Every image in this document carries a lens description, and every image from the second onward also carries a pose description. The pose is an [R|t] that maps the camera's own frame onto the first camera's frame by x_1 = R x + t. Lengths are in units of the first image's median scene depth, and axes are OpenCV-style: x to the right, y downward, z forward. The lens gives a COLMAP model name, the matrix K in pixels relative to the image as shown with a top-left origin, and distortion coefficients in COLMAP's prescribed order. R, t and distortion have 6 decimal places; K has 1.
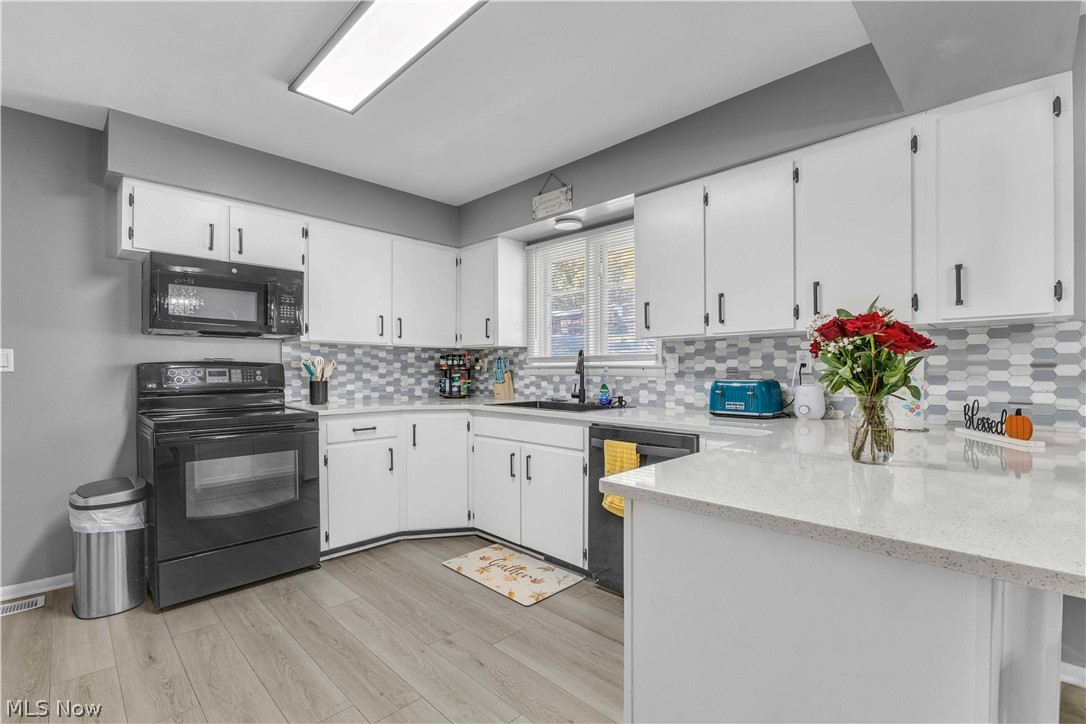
lens RADIAL K [[502.3, 0, 543.0], [0, 502.3, 362.0], [0, 0, 1]] dist [-0.001671, -0.000351]
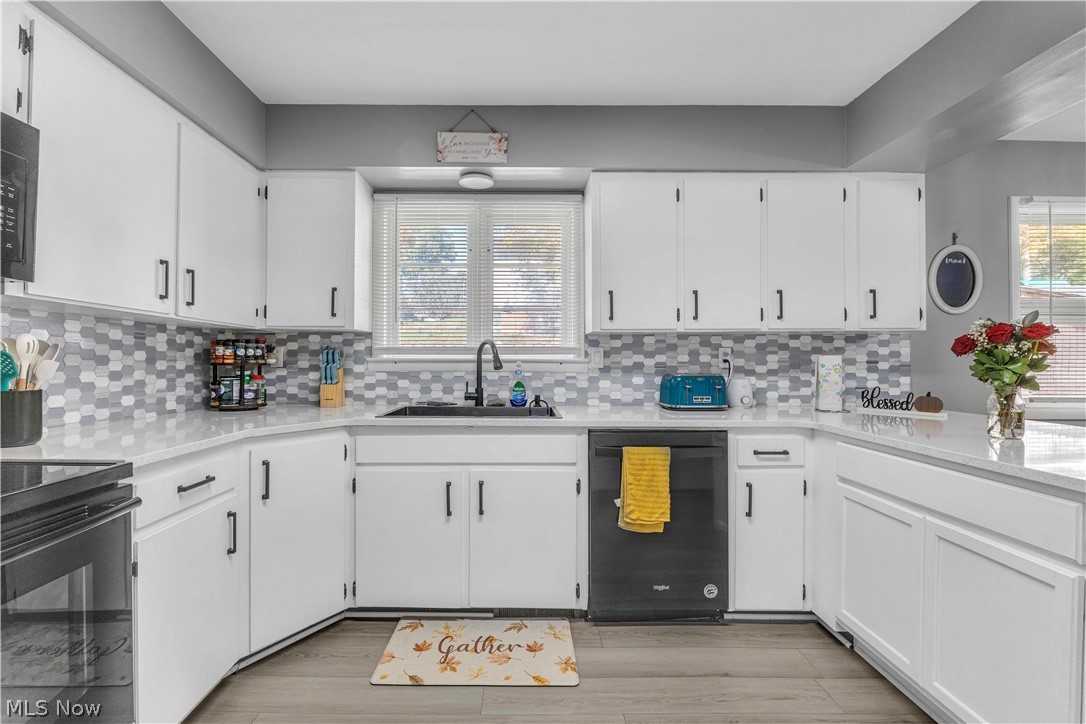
lens RADIAL K [[497.7, 0, 540.5], [0, 497.7, 351.0], [0, 0, 1]] dist [-0.004192, -0.000513]
pose [[0.701634, 0.019162, 0.712280, -0.432490], [-0.013223, 0.999816, -0.013873, 0.003907], [-0.712415, 0.000315, 0.701758, 0.378863]]
